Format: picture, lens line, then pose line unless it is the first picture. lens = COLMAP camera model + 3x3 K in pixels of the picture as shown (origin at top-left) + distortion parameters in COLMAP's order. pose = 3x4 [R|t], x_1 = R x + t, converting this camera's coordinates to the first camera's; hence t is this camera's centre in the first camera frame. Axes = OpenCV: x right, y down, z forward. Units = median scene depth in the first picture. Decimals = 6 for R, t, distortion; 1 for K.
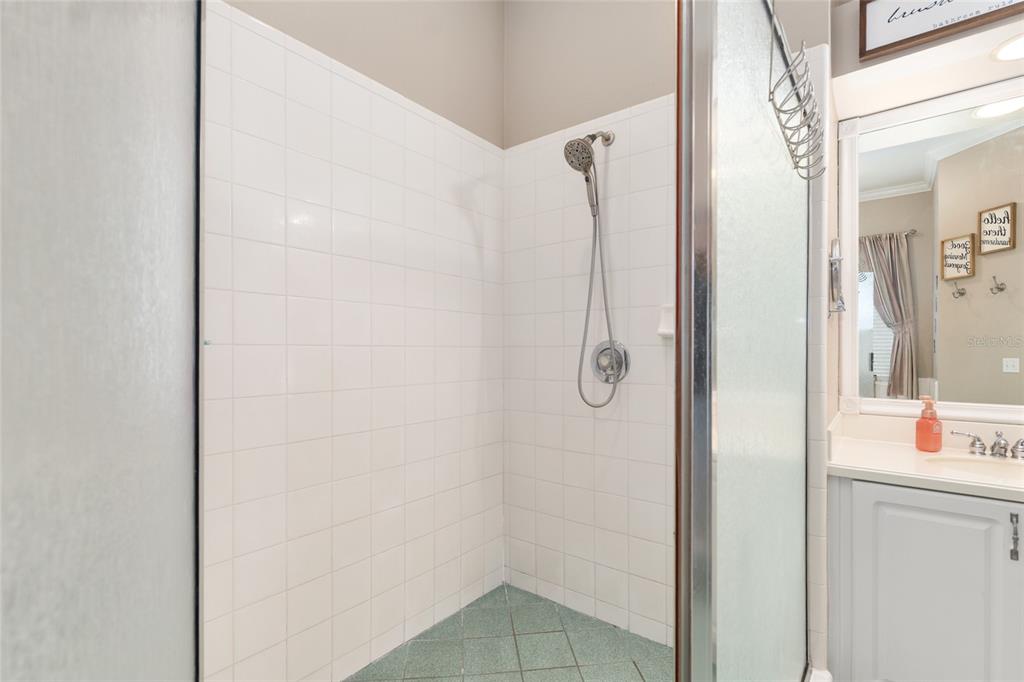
lens RADIAL K [[465.9, 0, 509.2], [0, 465.9, 350.0], [0, 0, 1]] dist [-0.008032, 0.000285]
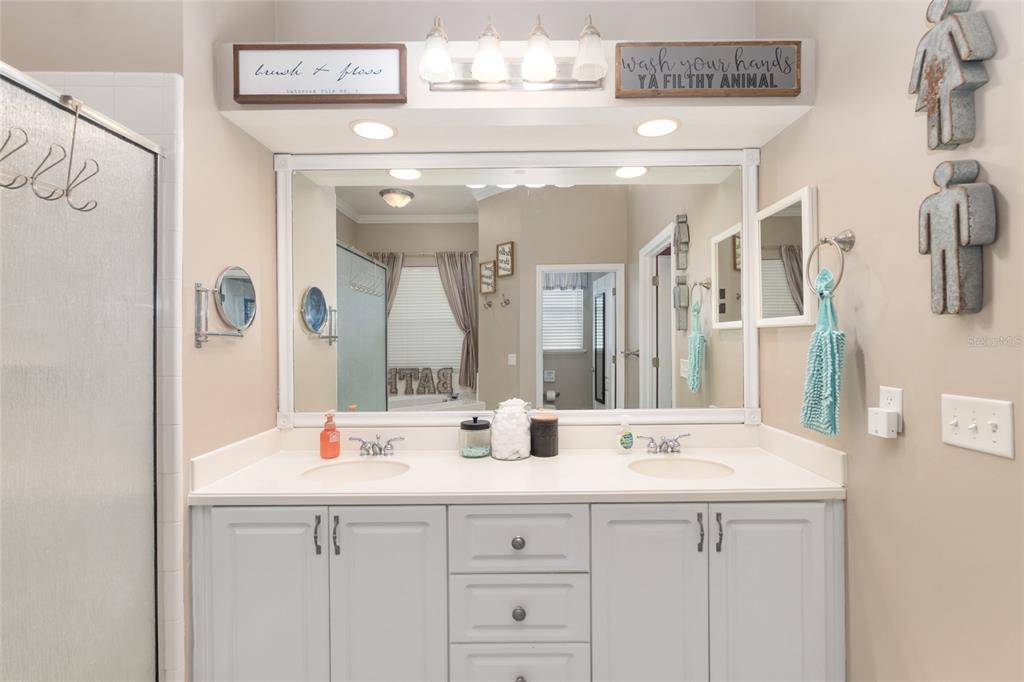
lens RADIAL K [[465.9, 0, 517.8], [0, 465.9, 337.0], [0, 0, 1]] dist [-0.008032, 0.000285]
pose [[0.769028, -0.005886, 0.639187, 0.206798], [0.008985, 0.999958, -0.001602, -0.030391], [-0.639151, 0.006975, 0.769049, -0.077995]]
